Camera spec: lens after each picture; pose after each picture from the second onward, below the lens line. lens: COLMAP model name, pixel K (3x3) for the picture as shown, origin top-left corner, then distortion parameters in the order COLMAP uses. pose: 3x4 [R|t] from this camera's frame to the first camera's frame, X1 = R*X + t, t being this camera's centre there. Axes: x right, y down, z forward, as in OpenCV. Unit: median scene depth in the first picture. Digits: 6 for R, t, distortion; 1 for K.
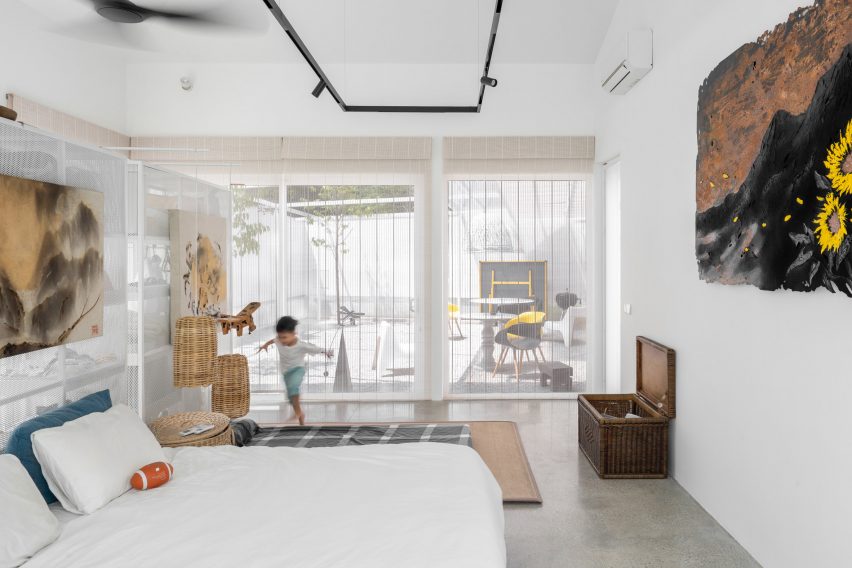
lens RADIAL K [[416.9, 0, 443.6], [0, 416.9, 273.6], [0, 0, 1]] dist [0.002219, 0.000517]
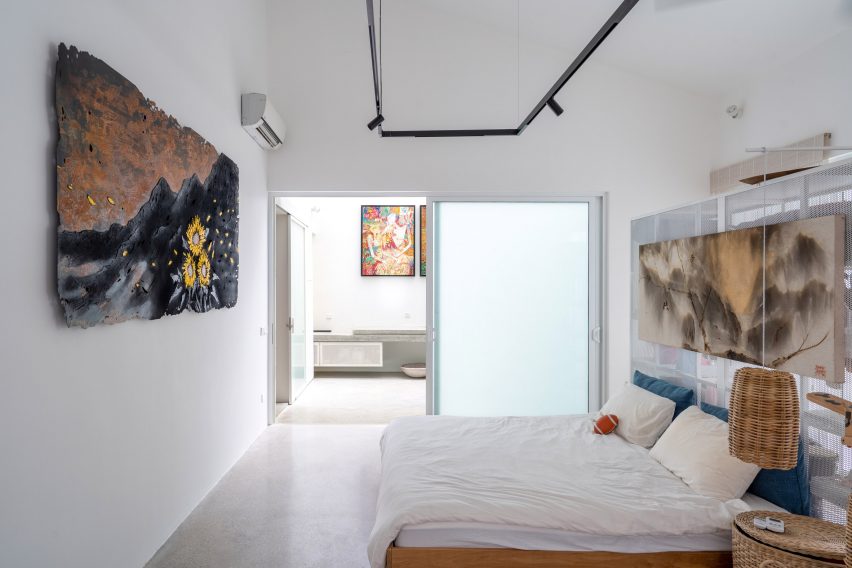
lens RADIAL K [[416.9, 0, 443.6], [0, 416.9, 273.6], [0, 0, 1]] dist [0.002219, 0.000517]
pose [[-0.989155, -0.000609, -0.146874, 0.122476], [-0.003139, 0.999851, 0.016996, -0.107831], [0.146841, 0.017273, -0.989009, 2.179476]]
